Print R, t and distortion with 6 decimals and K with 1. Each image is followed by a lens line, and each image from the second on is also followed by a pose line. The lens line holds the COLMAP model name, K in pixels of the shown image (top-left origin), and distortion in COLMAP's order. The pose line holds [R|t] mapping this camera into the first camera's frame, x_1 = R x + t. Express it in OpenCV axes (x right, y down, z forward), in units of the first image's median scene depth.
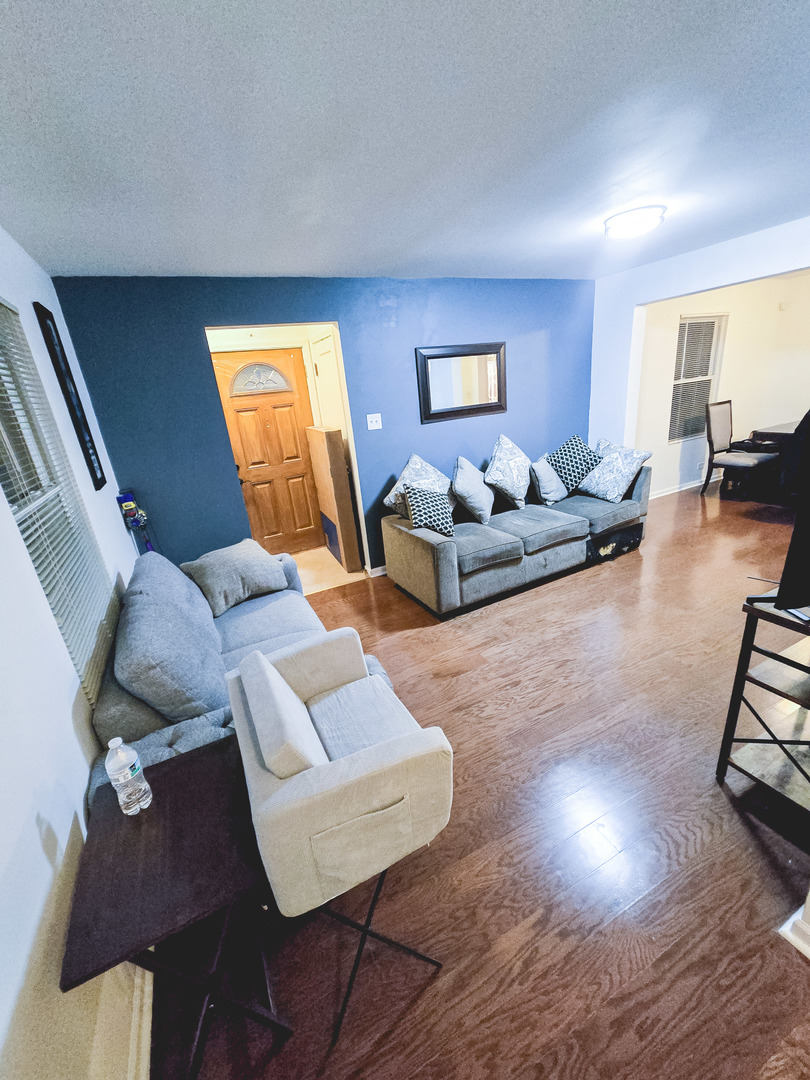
lens RADIAL K [[435.2, 0, 402.8], [0, 435.2, 541.5], [0, 0, 1]] dist [0.001497, 0.000122]
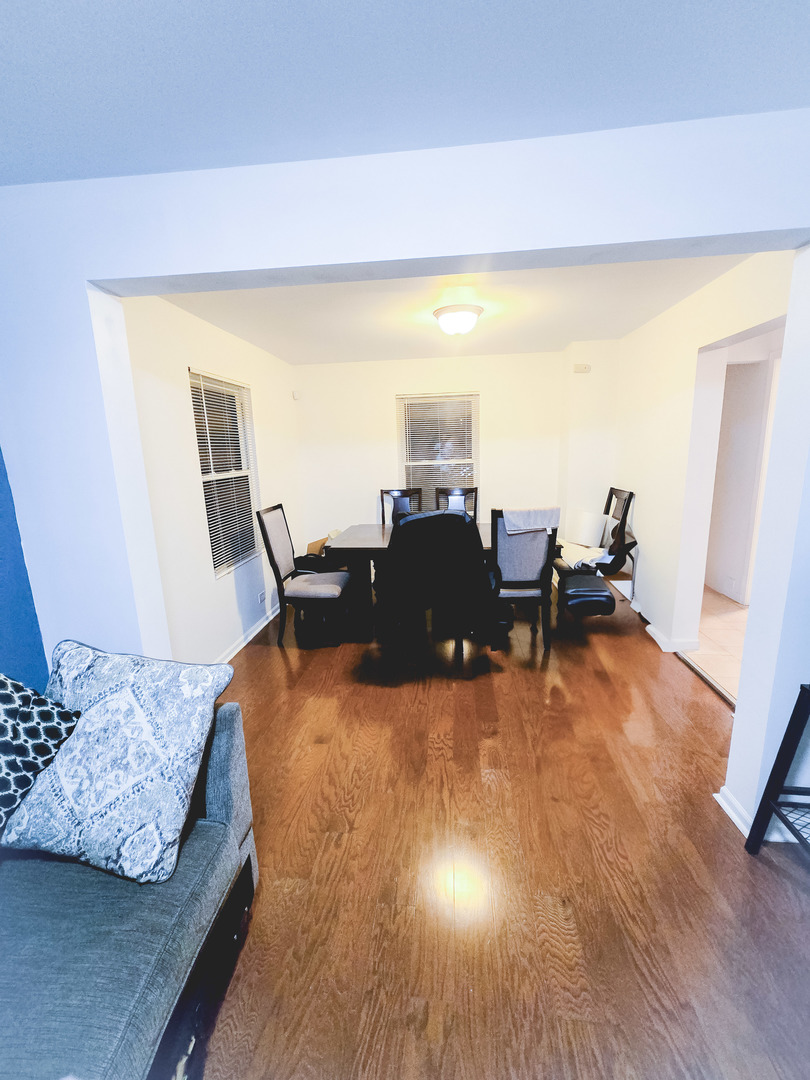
lens RADIAL K [[435.2, 0, 402.8], [0, 435.2, 541.5], [0, 0, 1]] dist [0.001497, 0.000122]
pose [[0.528719, -0.092581, 0.843733, 0.273759], [0.258632, 0.964336, -0.056255, -0.189326], [-0.808434, 0.247960, 0.533807, 0.515533]]
